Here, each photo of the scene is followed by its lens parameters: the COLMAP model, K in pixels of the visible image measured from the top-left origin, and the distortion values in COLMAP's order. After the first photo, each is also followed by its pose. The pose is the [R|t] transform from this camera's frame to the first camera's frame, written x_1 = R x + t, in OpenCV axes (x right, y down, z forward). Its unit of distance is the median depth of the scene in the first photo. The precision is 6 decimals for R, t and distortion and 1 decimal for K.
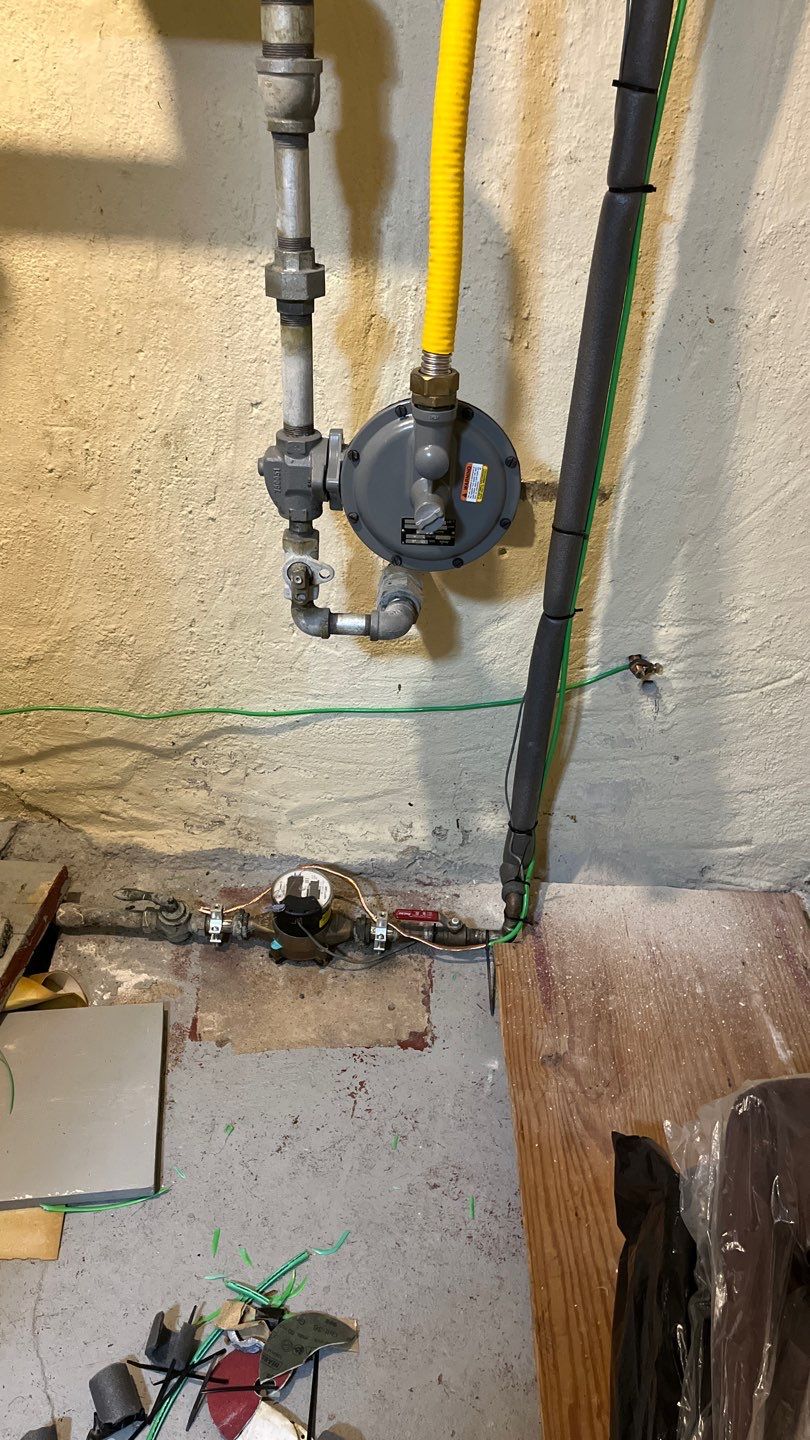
lens RADIAL K [[1096.1, 0, 415.3], [0, 1096.1, 725.1], [0, 0, 1]] dist [0.055455, -0.076352]
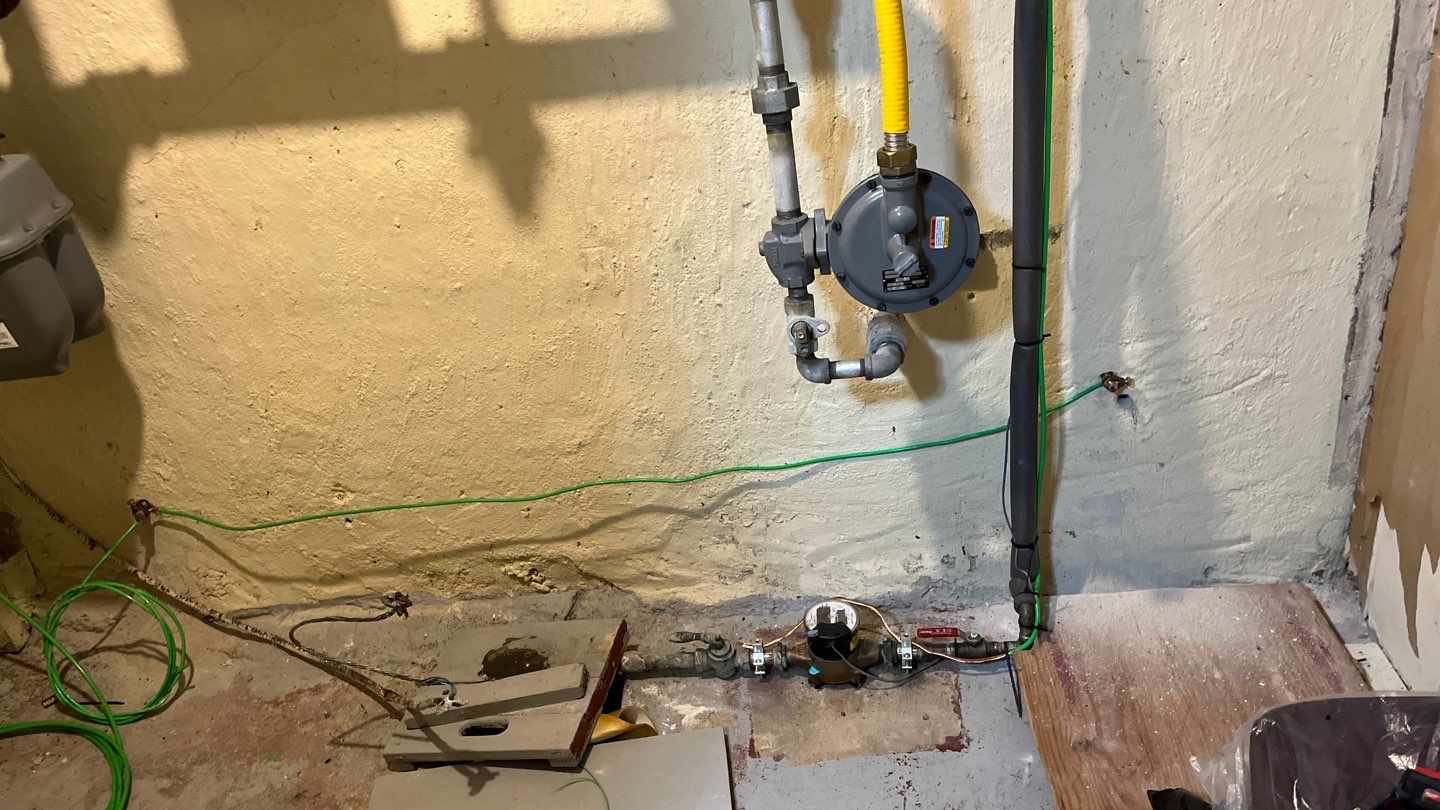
lens RADIAL K [[1096.1, 0, 723.8], [0, 1096.1, 408.4], [0, 0, 1]] dist [0.055455, -0.076352]
pose [[0.980959, -0.128133, -0.145949, -0.020047], [0.110287, 0.986078, -0.124444, 0.069399], [0.159863, 0.105979, 0.981434, -0.148166]]
